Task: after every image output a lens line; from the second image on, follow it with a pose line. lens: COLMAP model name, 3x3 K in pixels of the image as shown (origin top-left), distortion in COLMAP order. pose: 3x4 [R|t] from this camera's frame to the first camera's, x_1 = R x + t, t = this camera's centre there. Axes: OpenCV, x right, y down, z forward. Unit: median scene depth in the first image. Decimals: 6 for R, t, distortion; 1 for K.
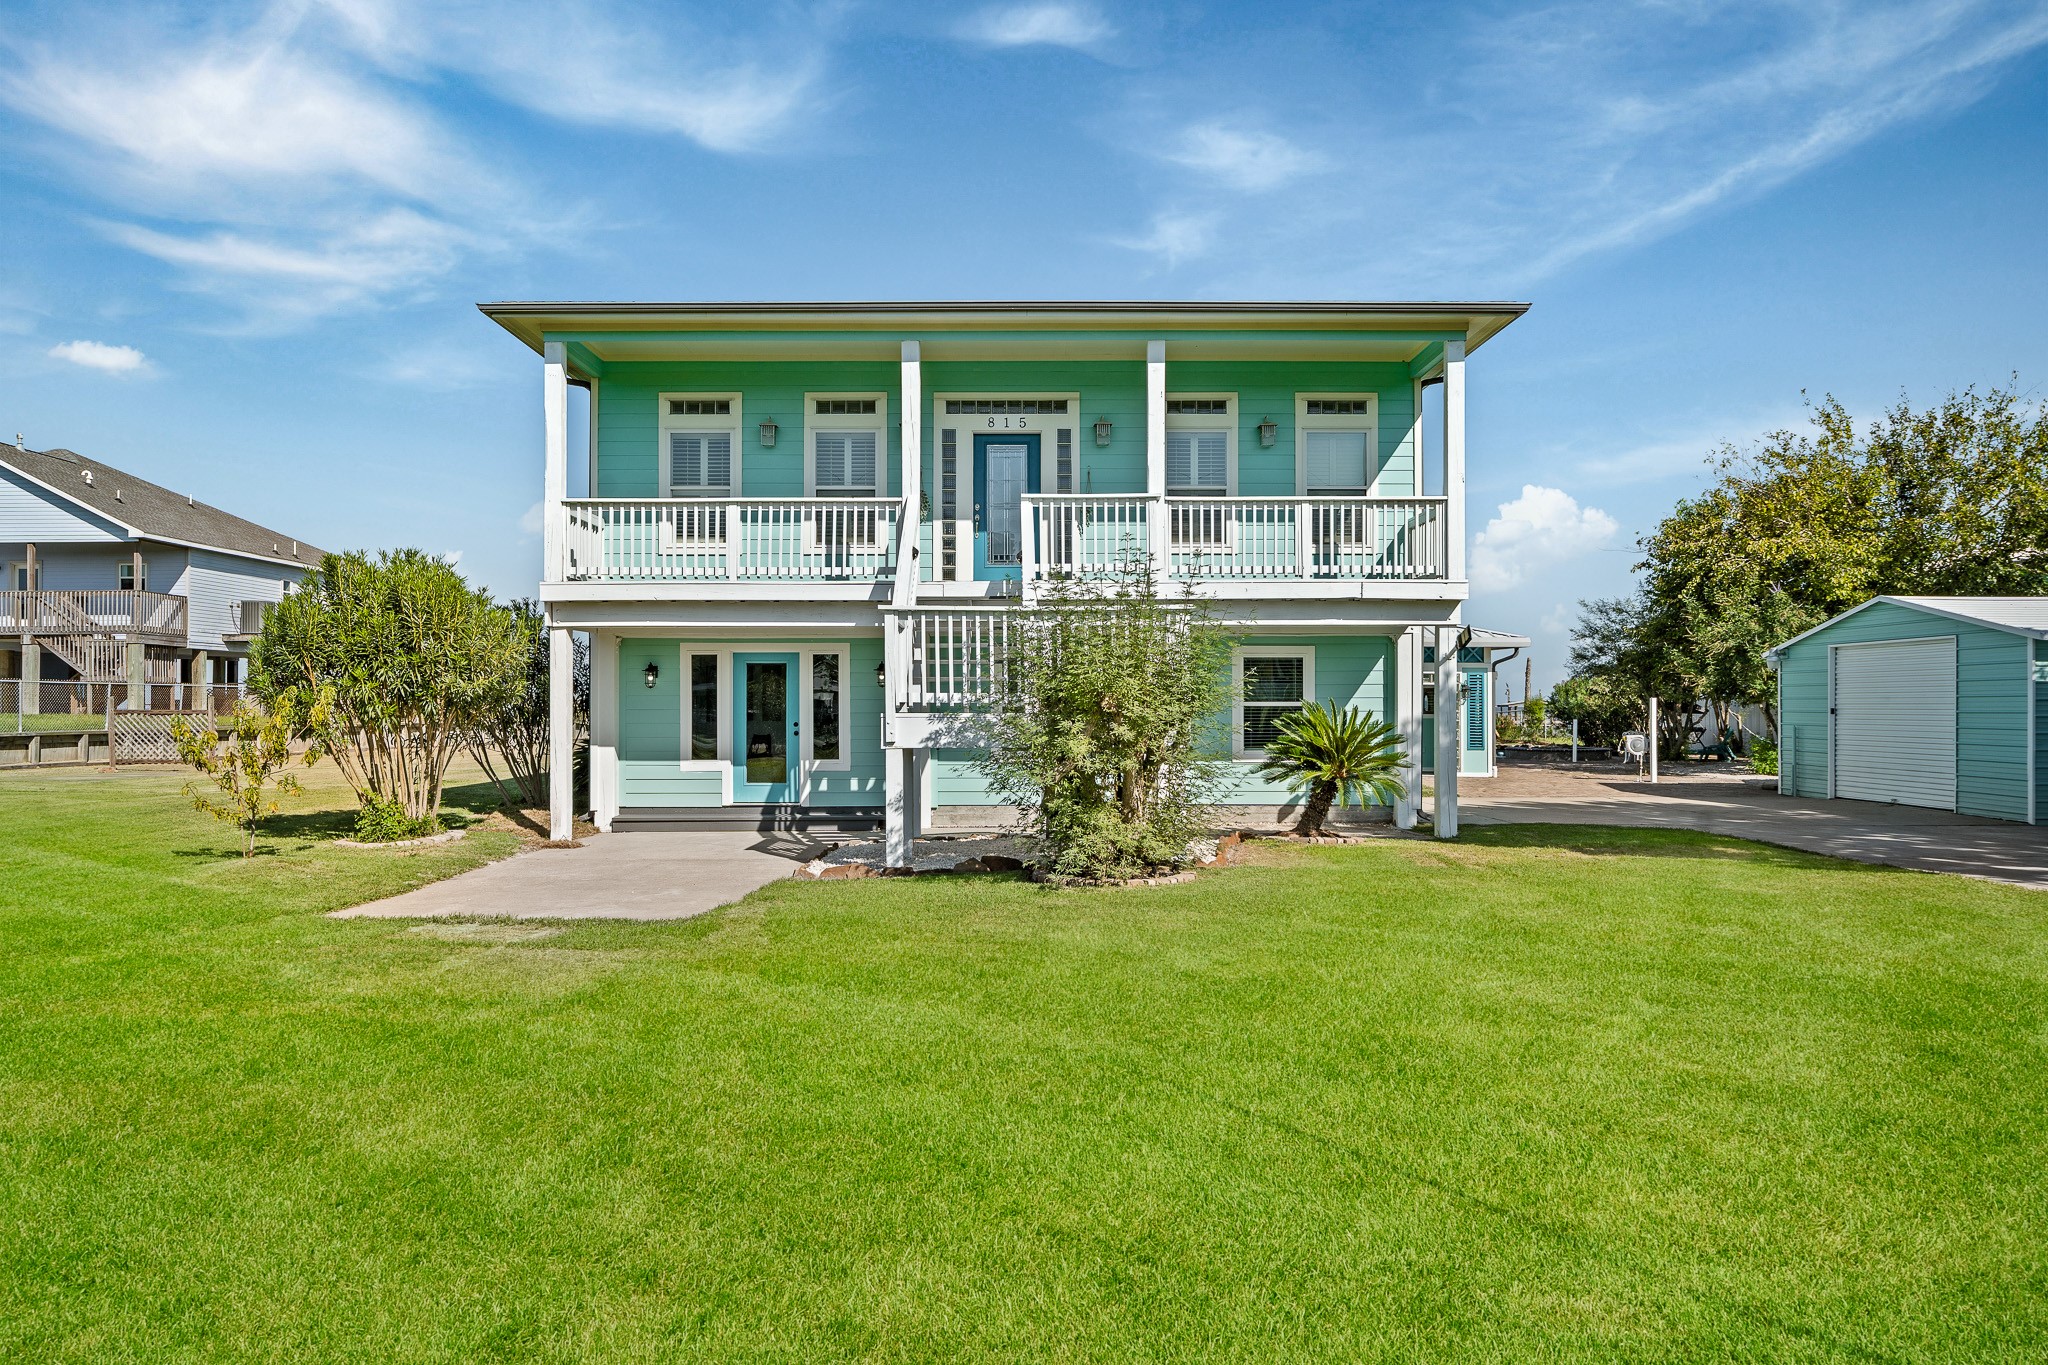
lens RADIAL K [[1375.4, 0, 1028.0], [0, 1375.4, 693.9], [0, 0, 1]] dist [-0.003734, -0.003274]
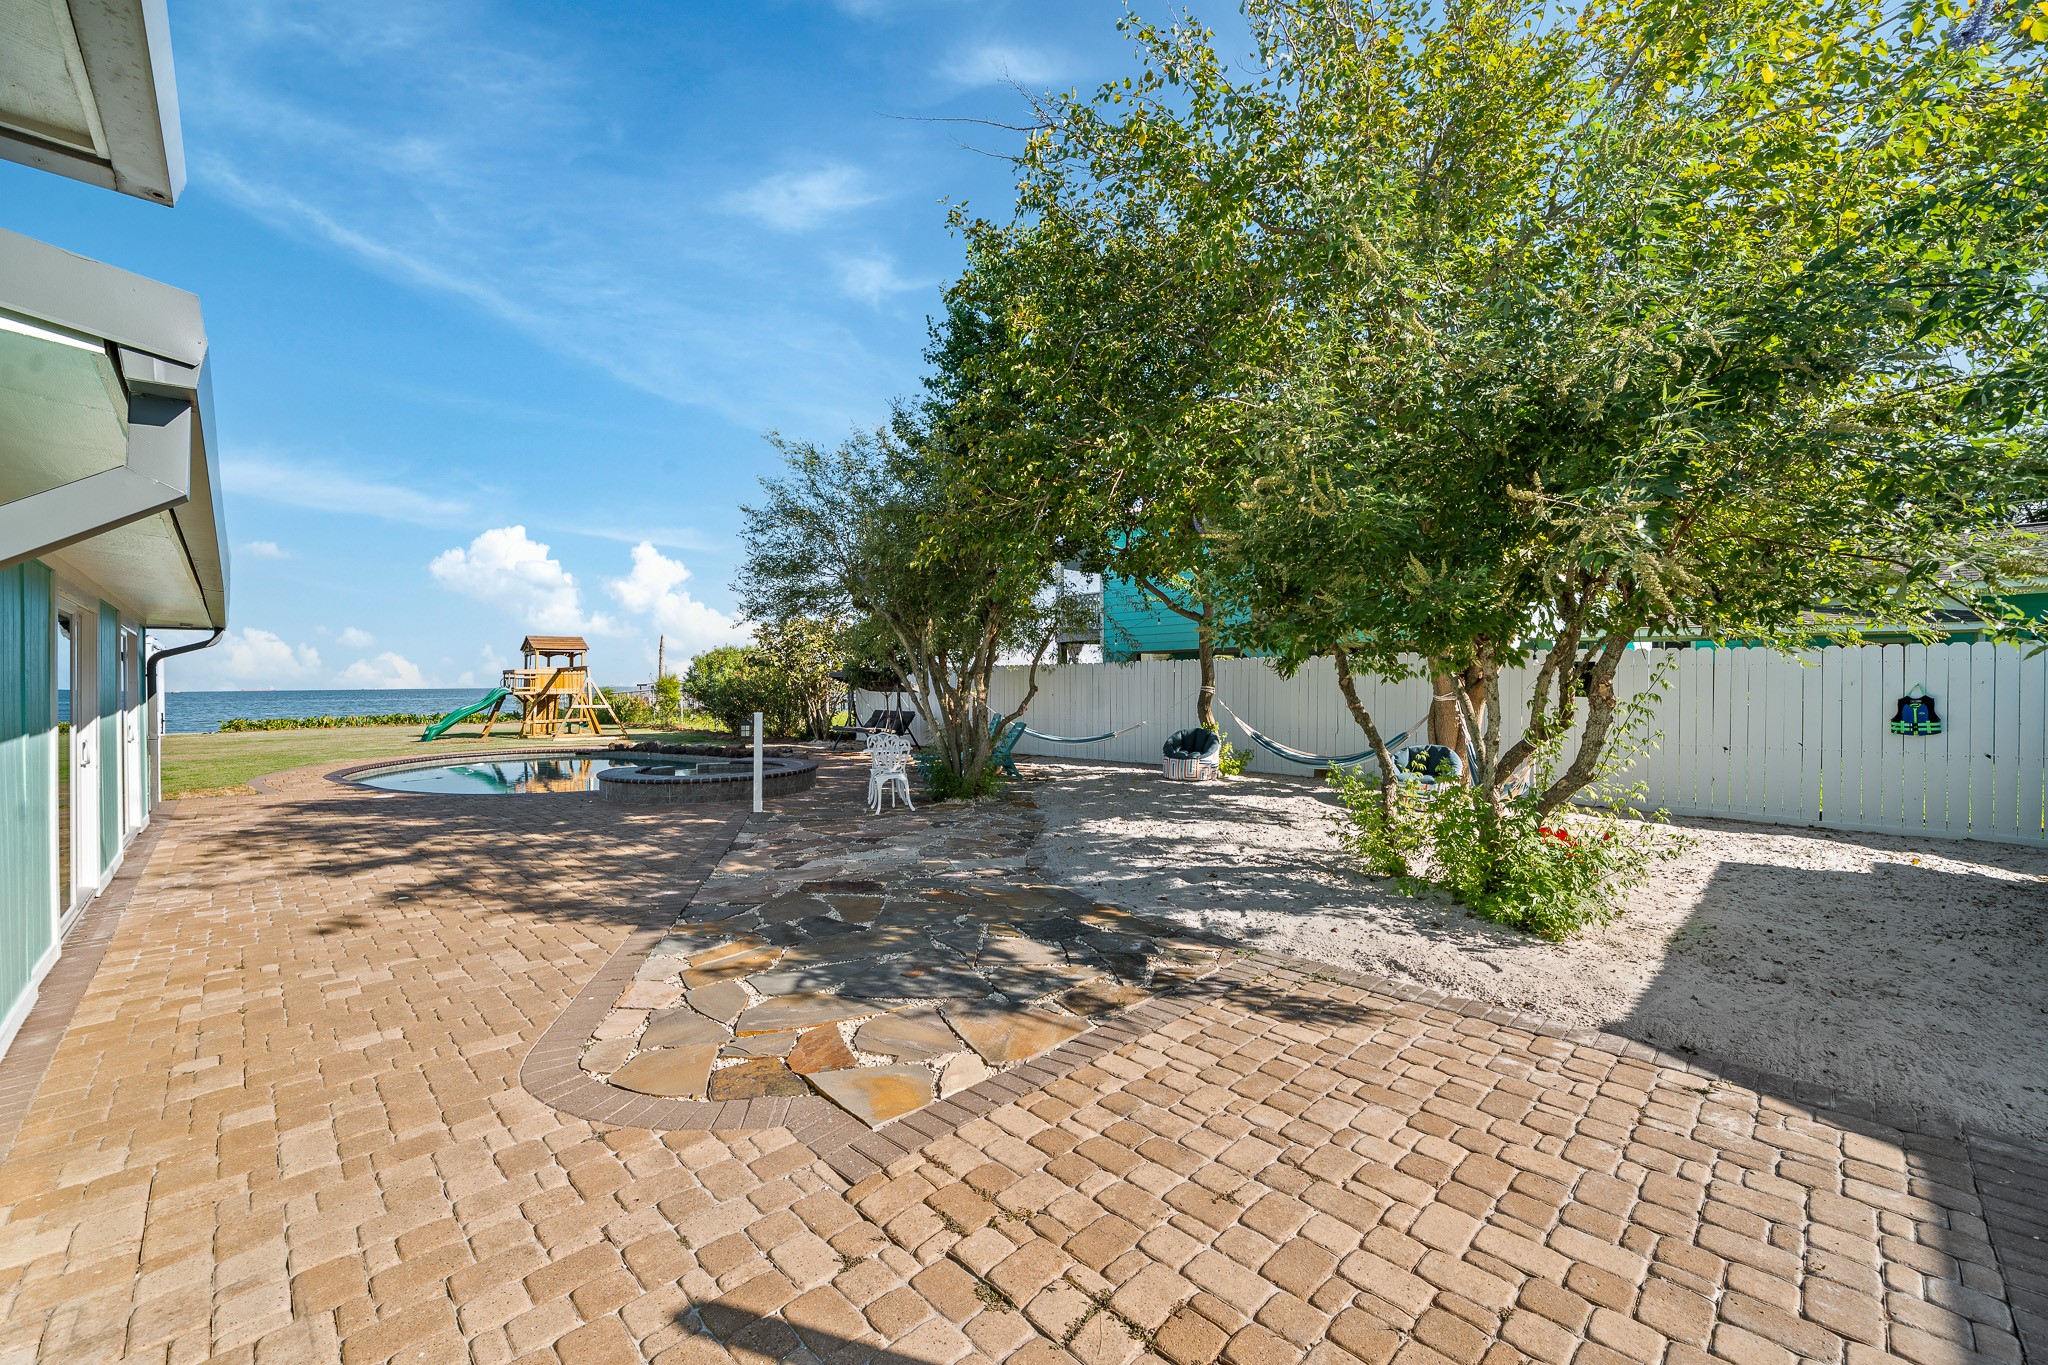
lens RADIAL K [[804.6, 0, 1026.3], [0, 804.6, 688.2], [0, 0, 1]] dist [-0.001759, 0.000006]
pose [[0.719732, -0.012390, 0.694142, 0.204560], [0.003866, 0.999897, 0.013839, 0.005681], [-0.694241, -0.007277, 0.719705, 0.547004]]
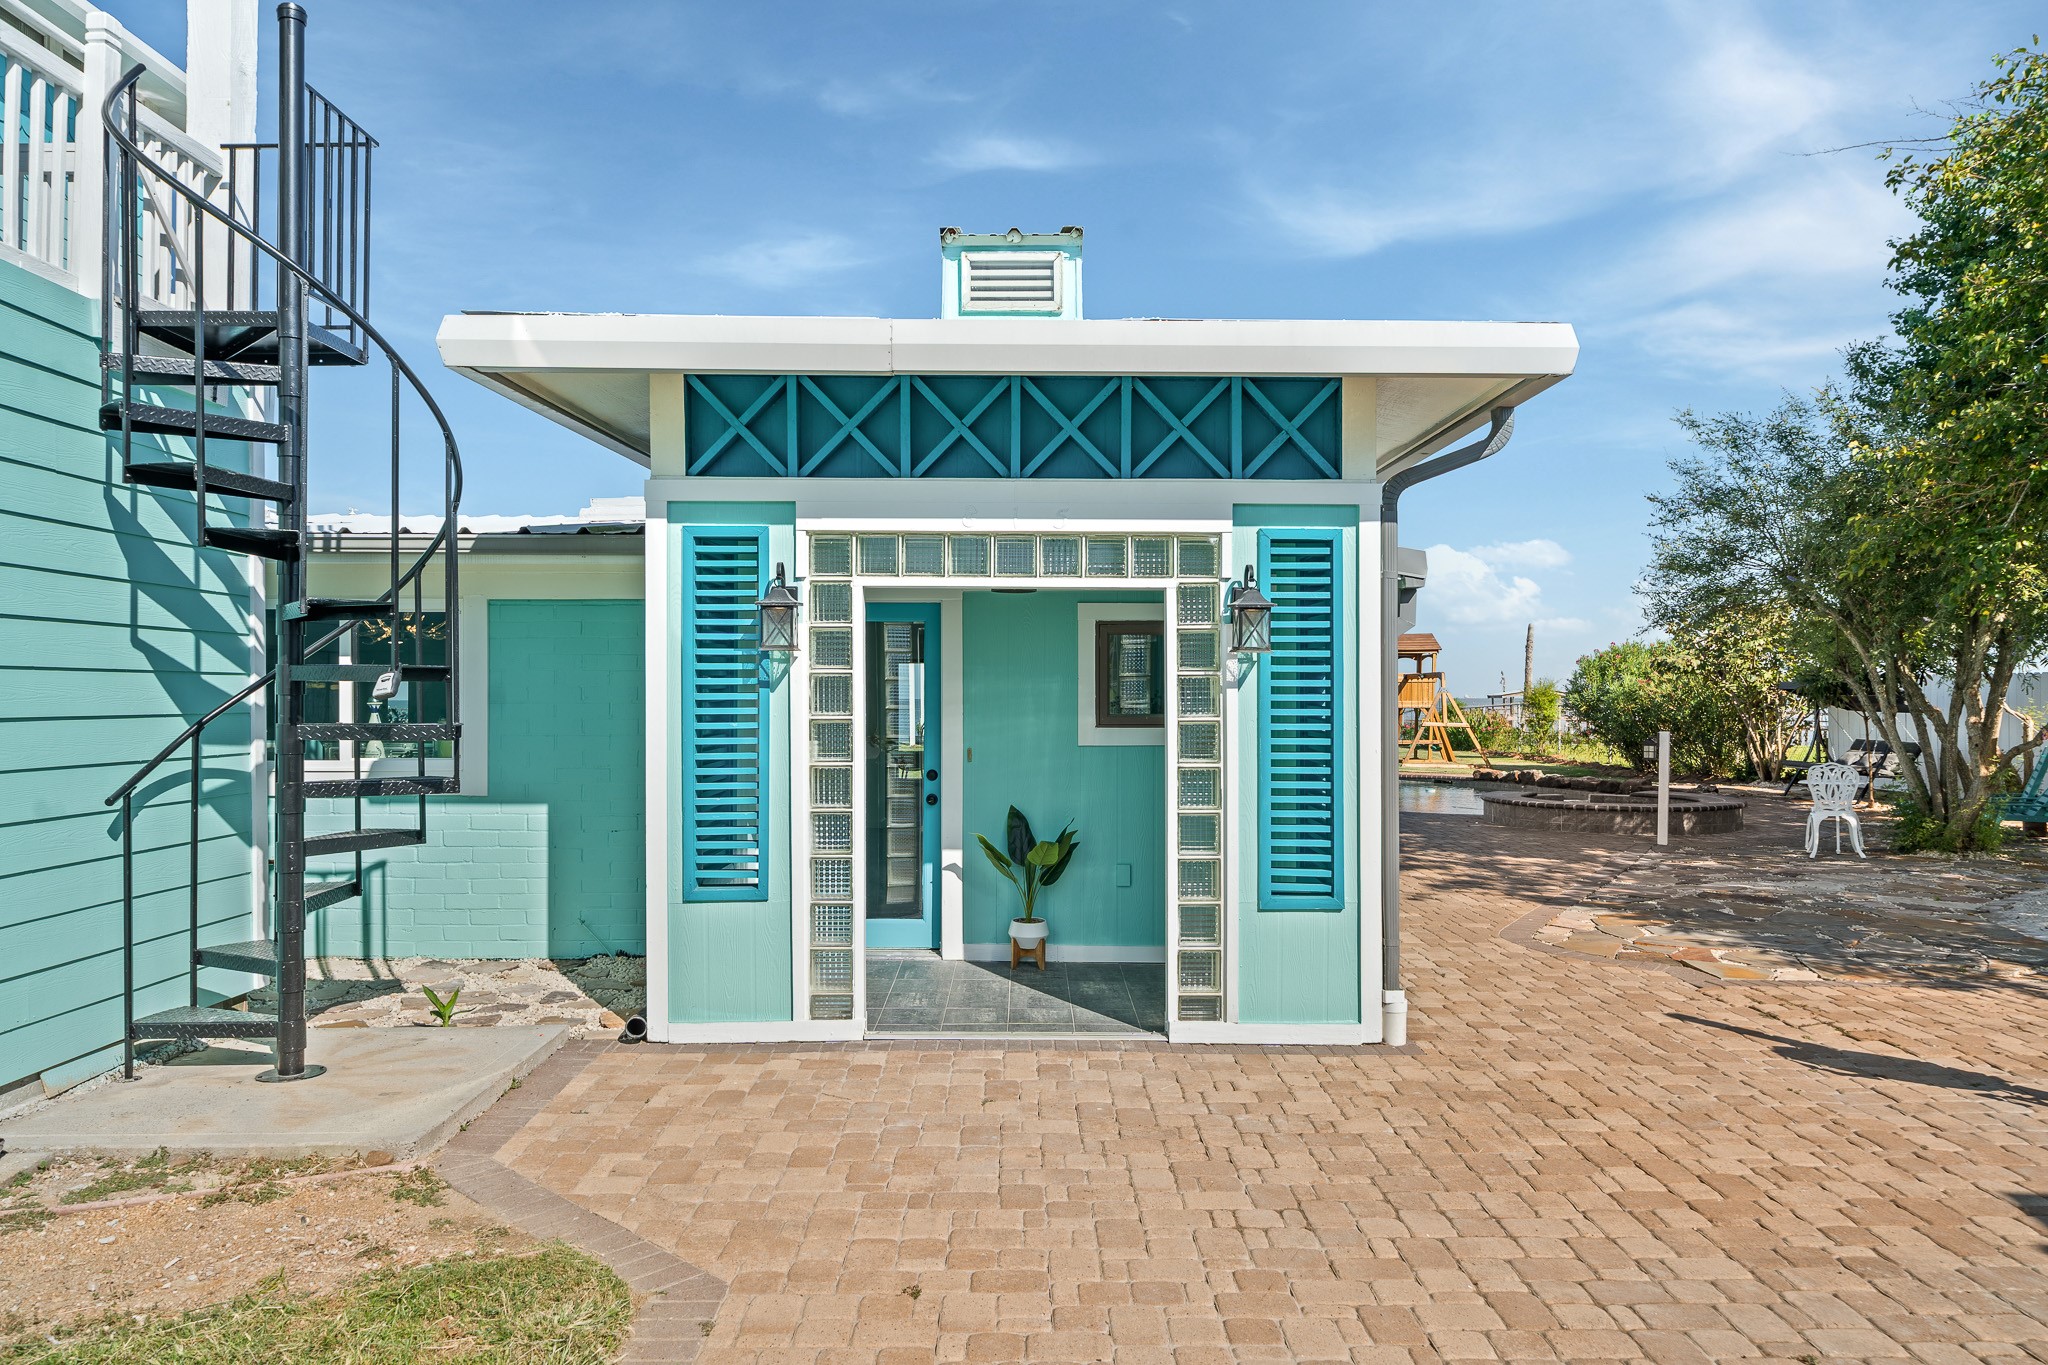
lens RADIAL K [[1375.4, 0, 1028.0], [0, 1375.4, 693.9], [0, 0, 1]] dist [-0.003734, -0.003274]
pose [[0.999999, -0.000652, 0.001482, 0.160737], [0.000644, 0.999983, 0.005784, 0.004353], [-0.001486, -0.005783, 0.999982, 0.448344]]
